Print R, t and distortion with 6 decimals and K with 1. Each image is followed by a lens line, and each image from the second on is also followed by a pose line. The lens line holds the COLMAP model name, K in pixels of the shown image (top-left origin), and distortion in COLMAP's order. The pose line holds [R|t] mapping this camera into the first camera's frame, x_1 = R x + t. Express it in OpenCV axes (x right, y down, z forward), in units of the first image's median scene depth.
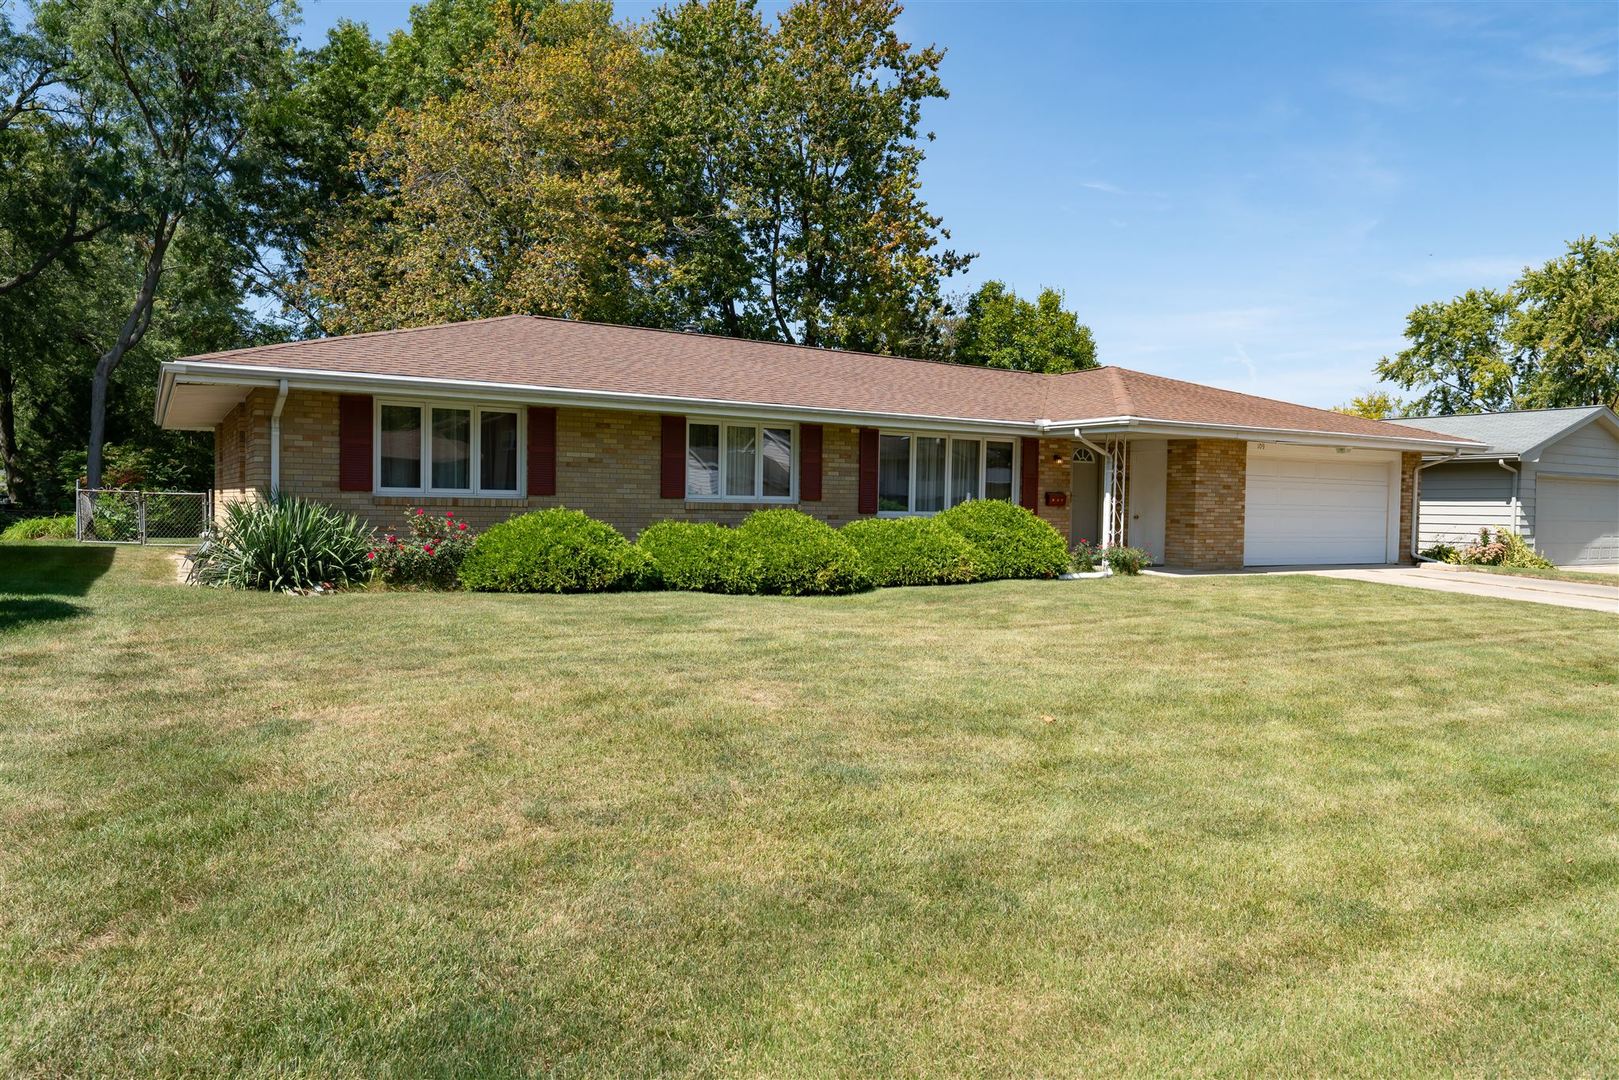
lens RADIAL K [[1035.4, 0, 809.5], [0, 1035.4, 540.0], [0, 0, 1]] dist [-0.001808, -0.000257]
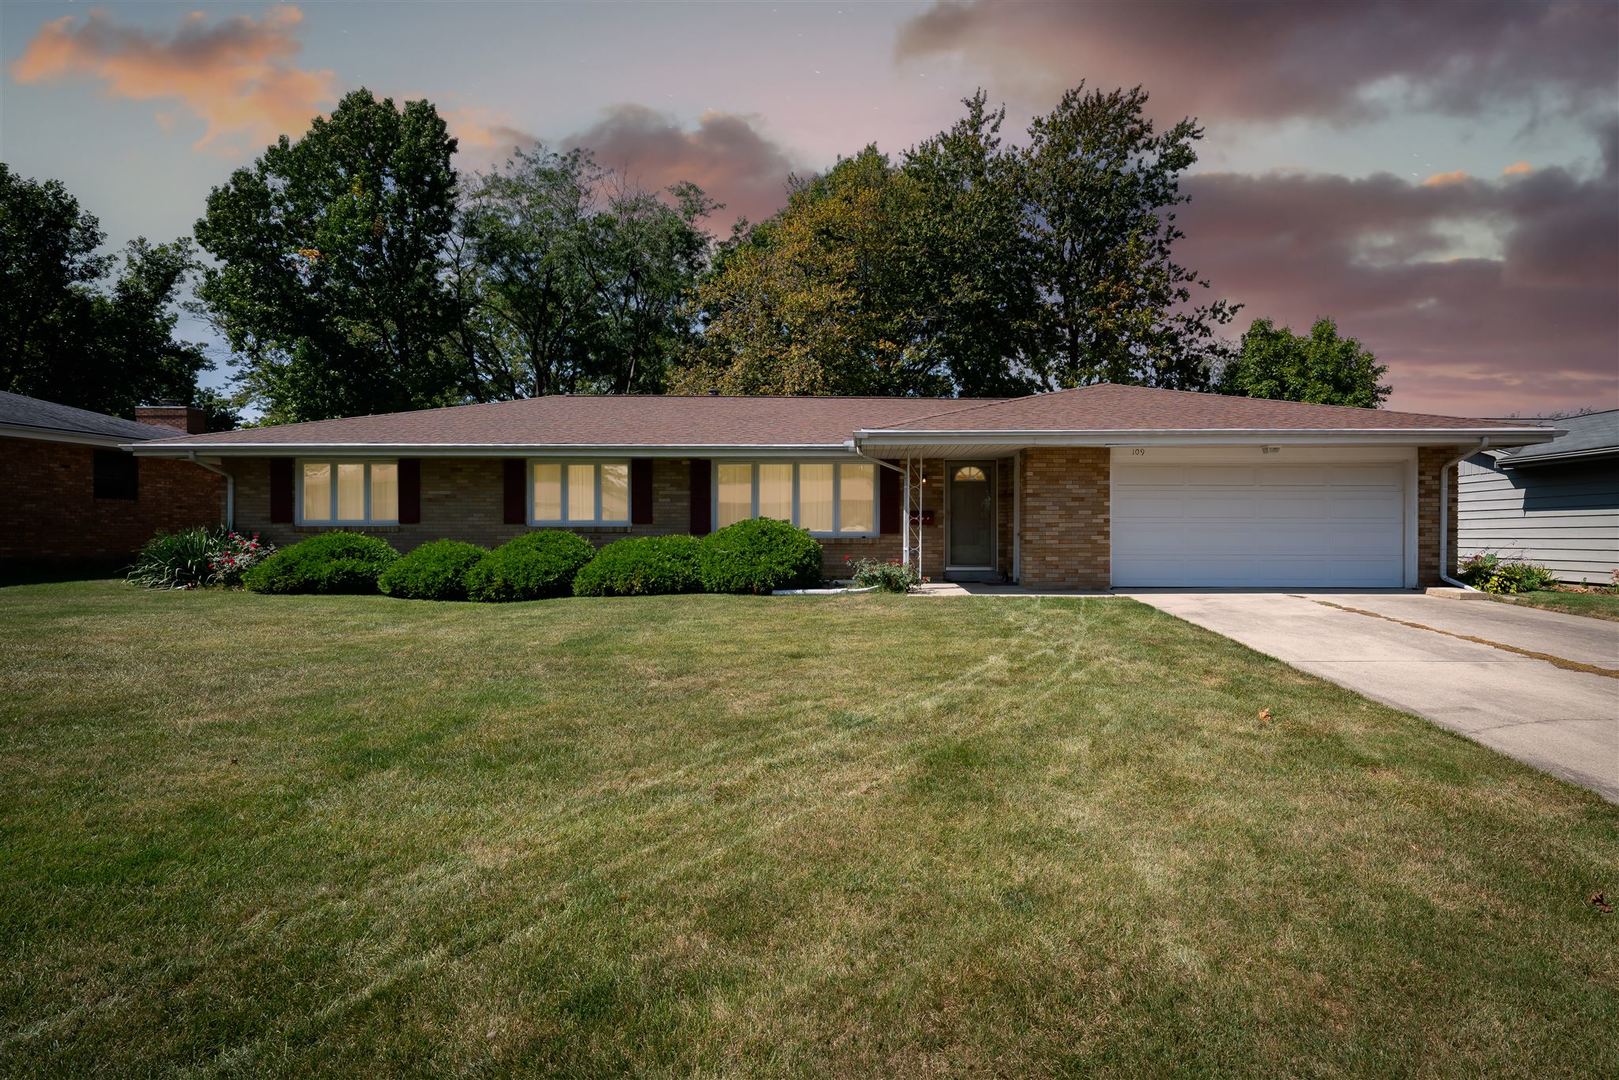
lens RADIAL K [[764.1, 0, 809.5], [0, 764.1, 540.0], [0, 0, 1]] dist [0.000857, 0.000035]
pose [[0.865195, -0.012799, -0.501272, 0.549380], [-0.003036, 0.999522, -0.030760, 0.006335], [0.501426, 0.028136, 0.864743, 0.310374]]
